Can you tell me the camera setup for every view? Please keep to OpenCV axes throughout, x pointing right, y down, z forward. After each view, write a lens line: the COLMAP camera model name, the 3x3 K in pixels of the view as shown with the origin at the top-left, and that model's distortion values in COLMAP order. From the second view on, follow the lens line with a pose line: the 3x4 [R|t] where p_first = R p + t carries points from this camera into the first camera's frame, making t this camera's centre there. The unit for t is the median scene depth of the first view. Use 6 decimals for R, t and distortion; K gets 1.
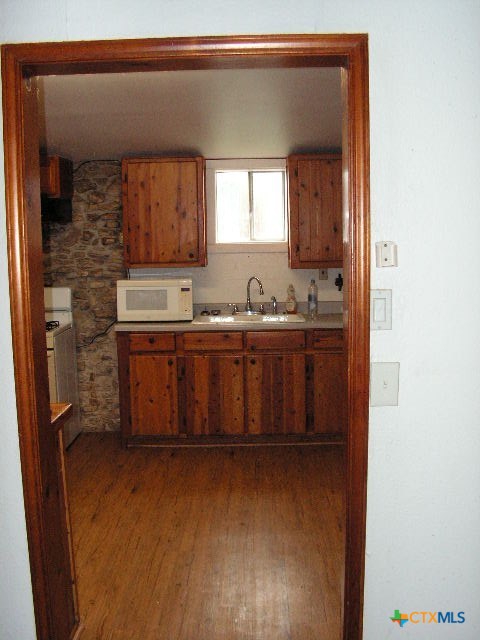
lens RADIAL K [[699.6, 0, 240.0], [0, 699.6, 320.0], [0, 0, 1]] dist [-0.237665, 0.206220]
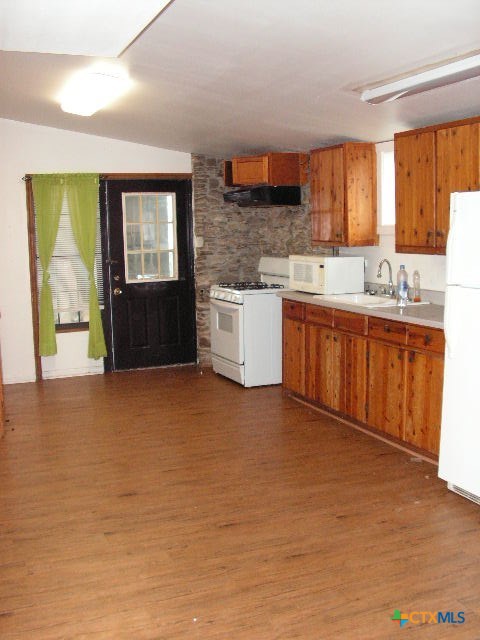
lens RADIAL K [[699.6, 0, 240.0], [0, 699.6, 320.0], [0, 0, 1]] dist [-0.237665, 0.206220]
pose [[0.396722, 0.133100, -0.908238, 0.835365], [-0.100734, 0.989769, 0.101047, -0.054893], [0.912395, 0.051403, 0.406070, 0.417679]]
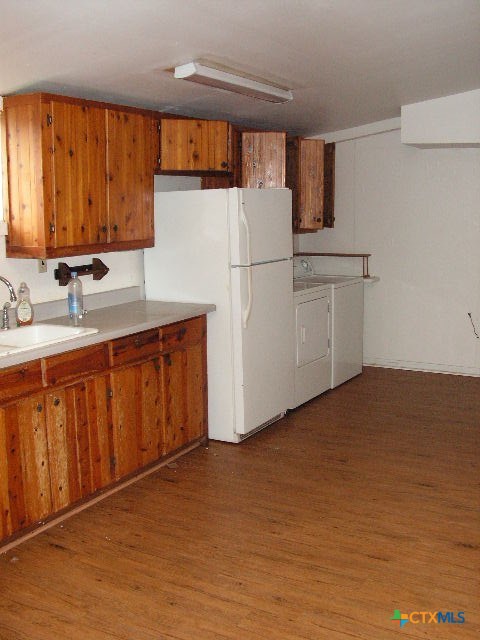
lens RADIAL K [[699.6, 0, 240.0], [0, 699.6, 320.0], [0, 0, 1]] dist [-0.237665, 0.206220]
pose [[0.475717, -0.128084, 0.870223, -0.419498], [0.103733, 0.990607, 0.089096, -0.052592], [-0.873460, 0.047886, 0.484535, 0.495936]]
